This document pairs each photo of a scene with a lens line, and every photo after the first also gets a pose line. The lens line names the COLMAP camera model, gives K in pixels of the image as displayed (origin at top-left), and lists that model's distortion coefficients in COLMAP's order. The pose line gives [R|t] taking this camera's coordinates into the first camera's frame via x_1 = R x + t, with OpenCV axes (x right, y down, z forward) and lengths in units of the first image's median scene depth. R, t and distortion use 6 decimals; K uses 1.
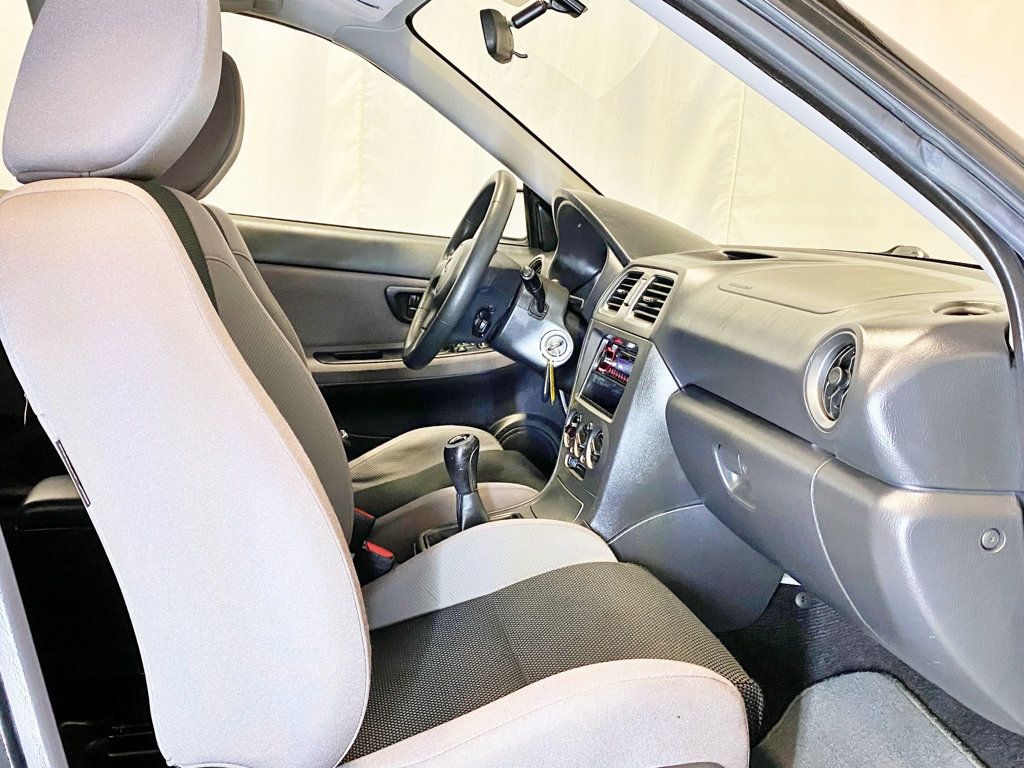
lens RADIAL K [[1025.4, 0, 509.8], [0, 1025.4, 342.4], [0, 0, 1]] dist [0.141403, -0.369894]
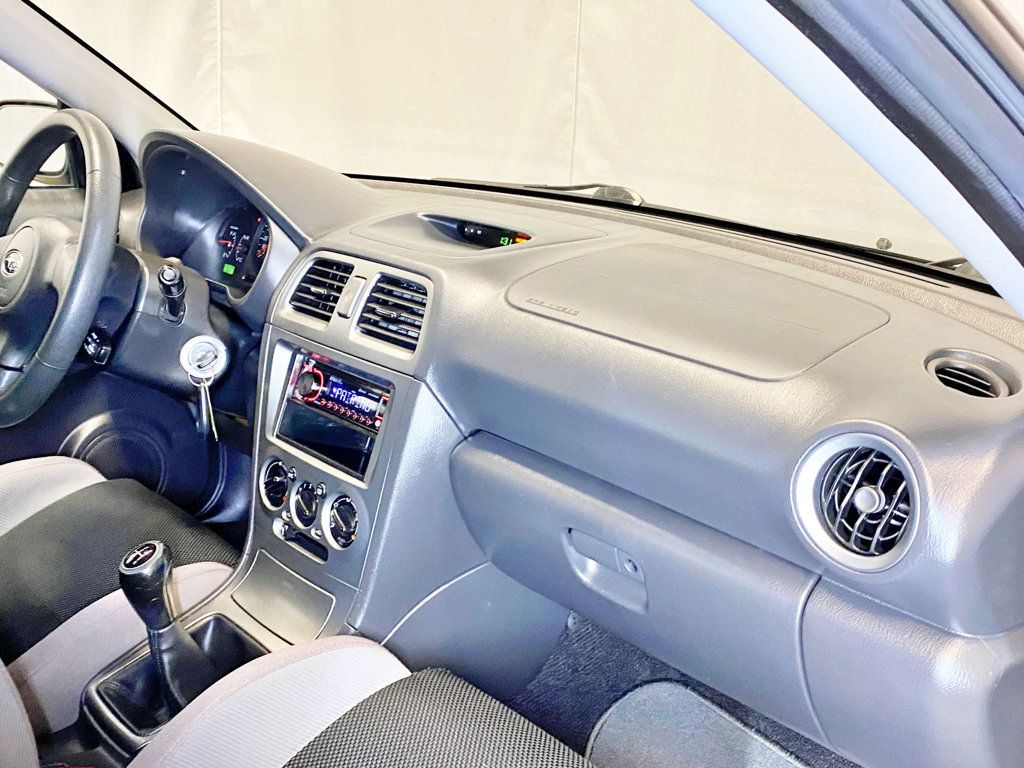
lens RADIAL K [[1025.4, 0, 509.8], [0, 1025.4, 342.4], [0, 0, 1]] dist [0.141403, -0.369894]
pose [[0.848341, -0.169445, 0.501603, -0.164288], [0.082434, 0.978123, 0.190999, -0.154465], [-0.522993, -0.120684, 0.843750, 0.325766]]
